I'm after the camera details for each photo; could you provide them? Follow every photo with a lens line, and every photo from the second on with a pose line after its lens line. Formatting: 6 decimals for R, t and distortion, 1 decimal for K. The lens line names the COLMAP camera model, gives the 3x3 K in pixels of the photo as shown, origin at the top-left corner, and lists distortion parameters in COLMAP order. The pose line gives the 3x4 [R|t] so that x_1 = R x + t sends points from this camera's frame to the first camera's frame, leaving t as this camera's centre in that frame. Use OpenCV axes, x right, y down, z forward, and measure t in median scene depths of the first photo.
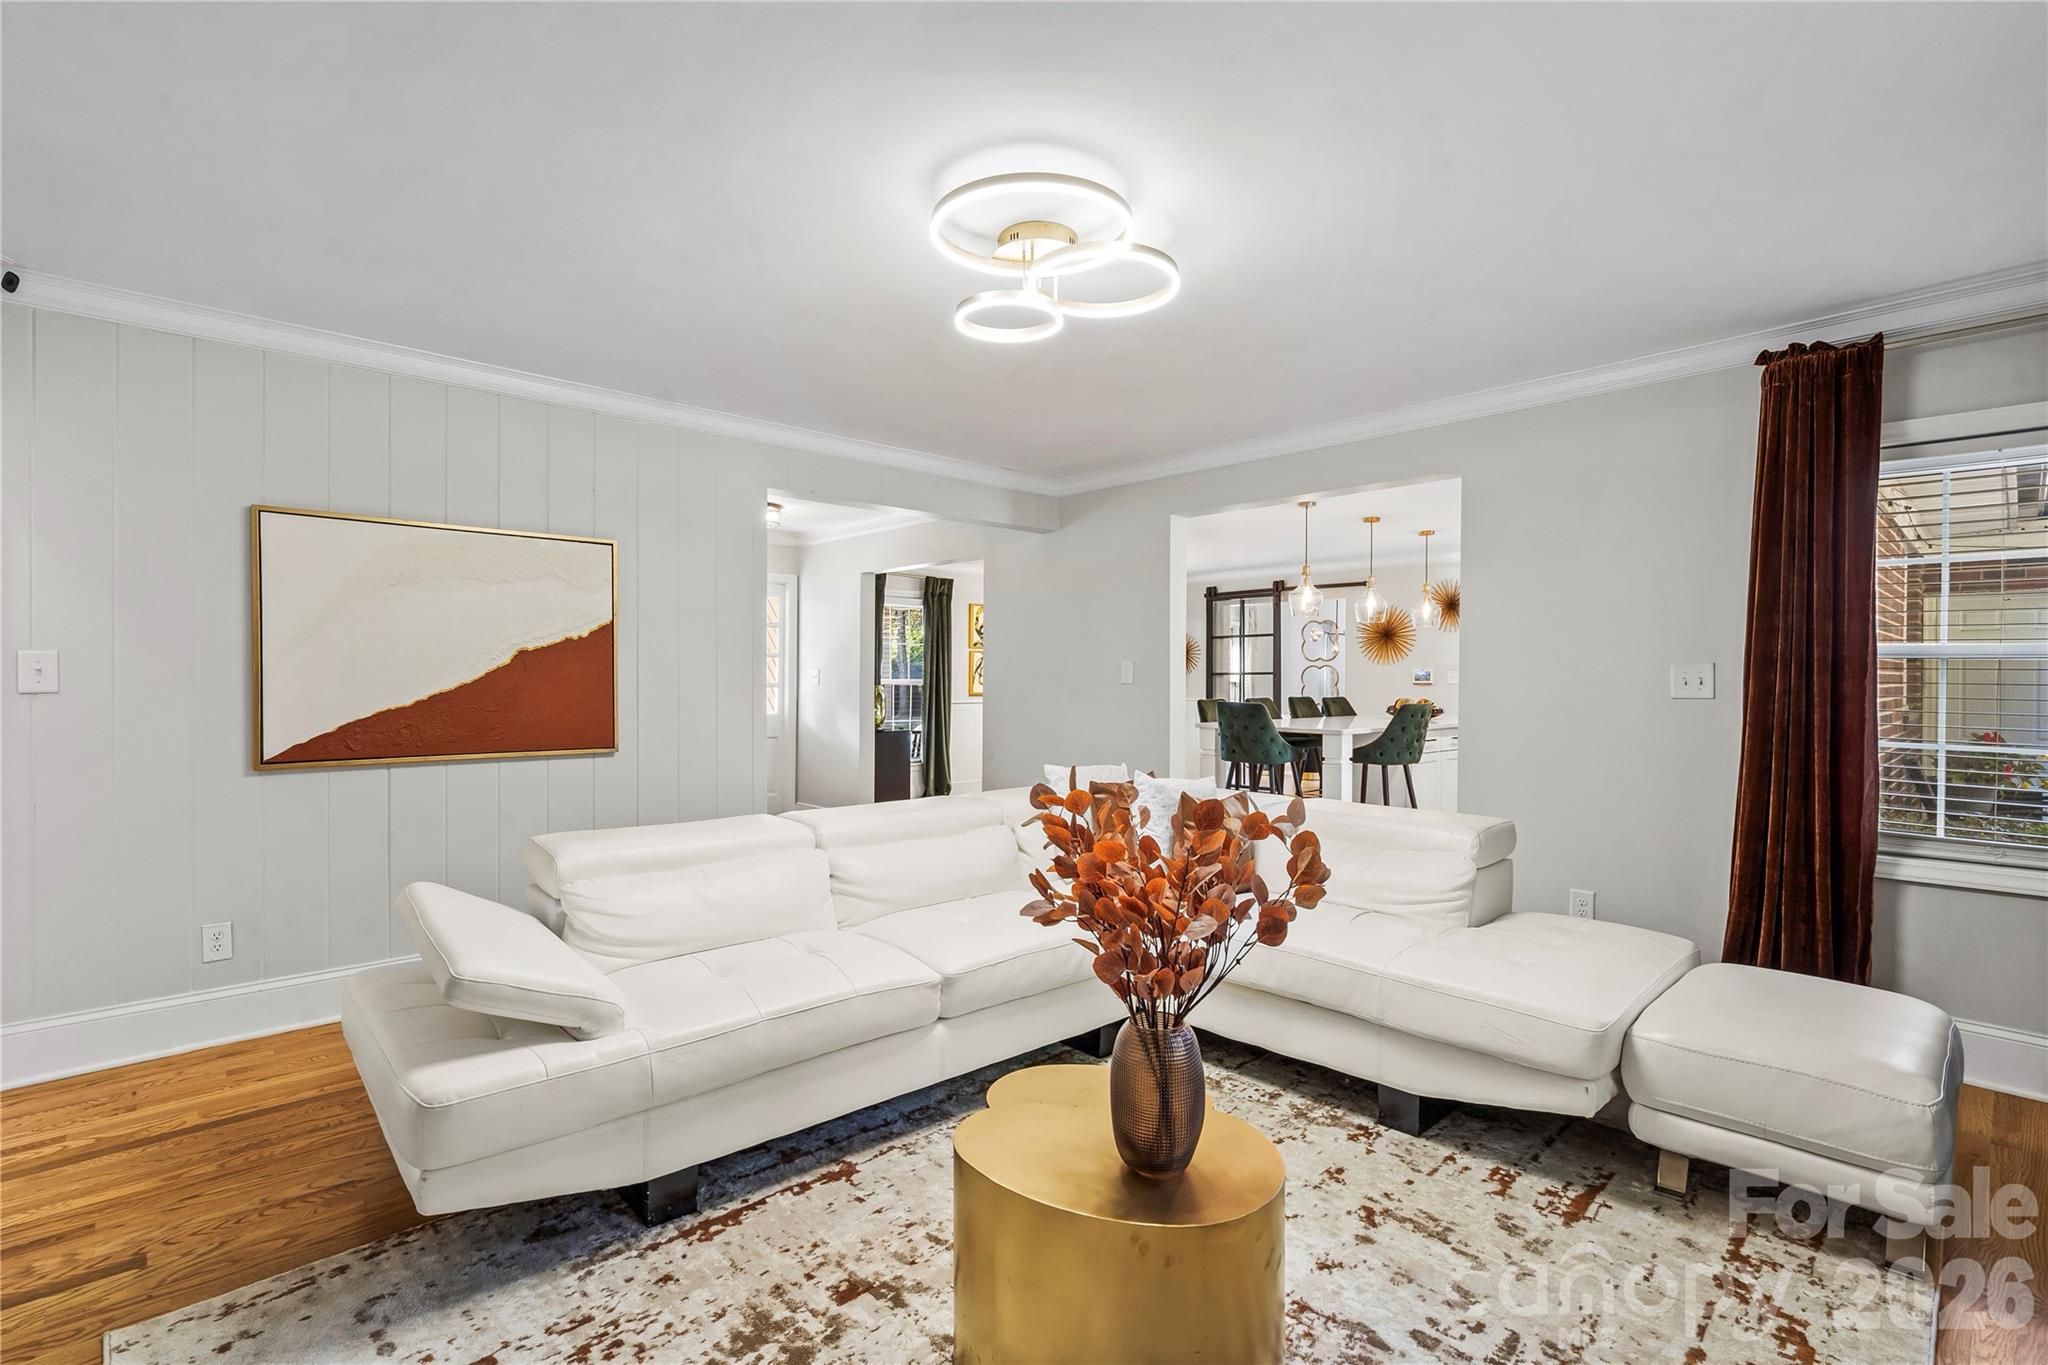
lens RADIAL K [[940.2, 0, 1030.2], [0, 940.2, 679.8], [0, 0, 1]] dist [-0.001807, 0.000276]
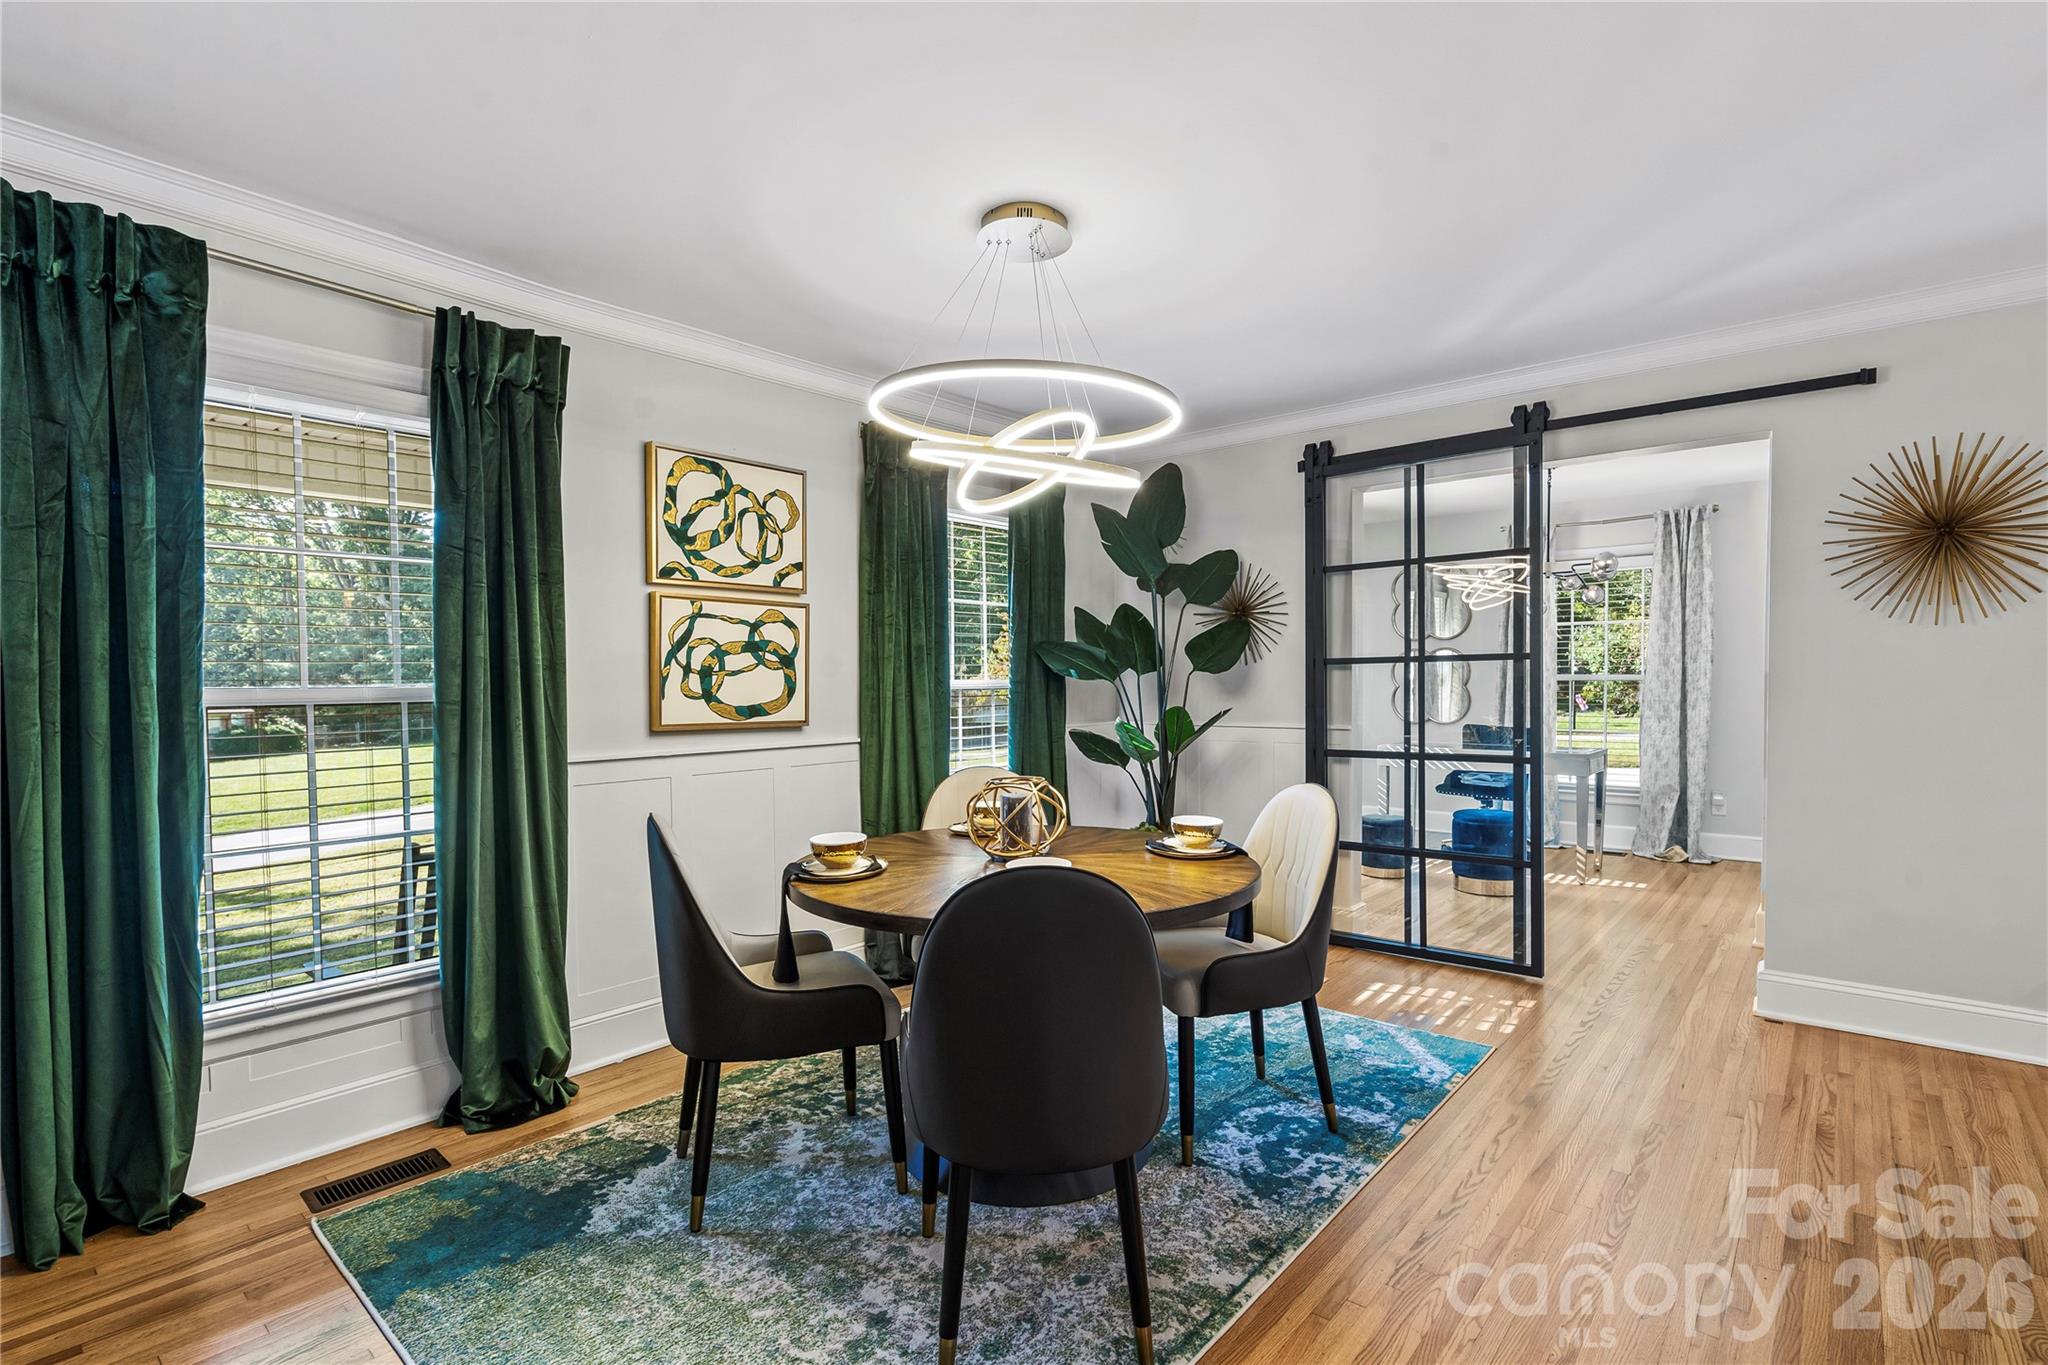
lens RADIAL K [[956.3, 0, 1020.6], [0, 956.3, 709.0], [0, 0, 1]] dist [-0.001647, 0.000797]
pose [[0.994602, -0.014347, 0.102766, 0.026562], [0.011325, 0.999488, 0.029936, 0.000096], [-0.103143, -0.028611, 0.994255, 0.665425]]
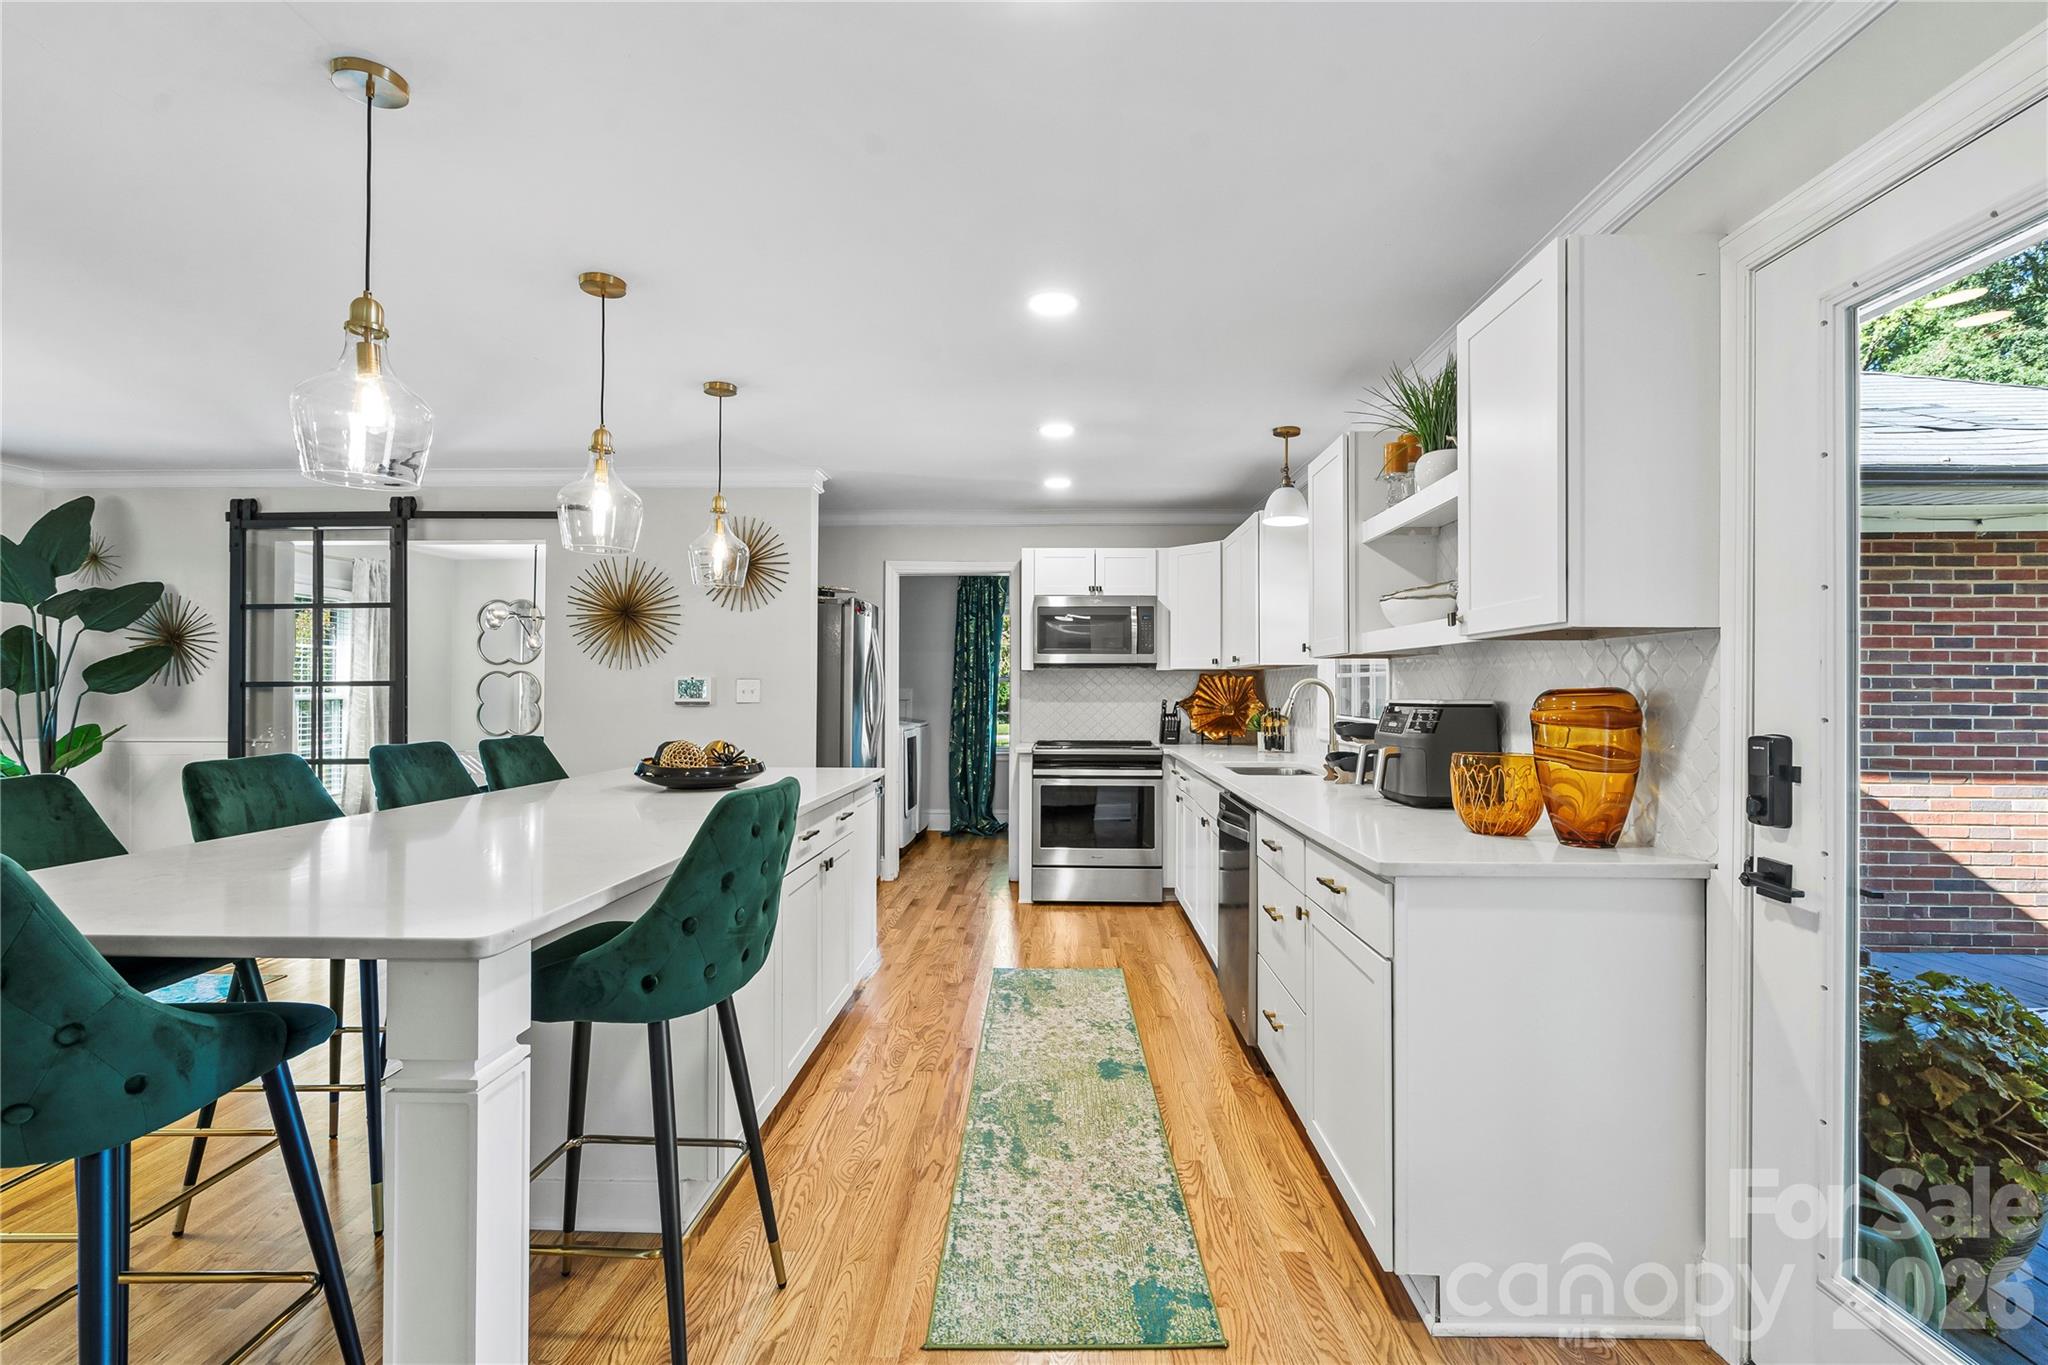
lens RADIAL K [[940.2, 0, 1030.2], [0, 940.2, 679.8], [0, 0, 1]] dist [-0.001807, 0.000276]
pose [[0.707309, 0.005663, 0.706881, 0.152901], [0.002629, 0.999940, -0.010642, -0.002890], [-0.706899, 0.009386, 0.707252, 0.429162]]
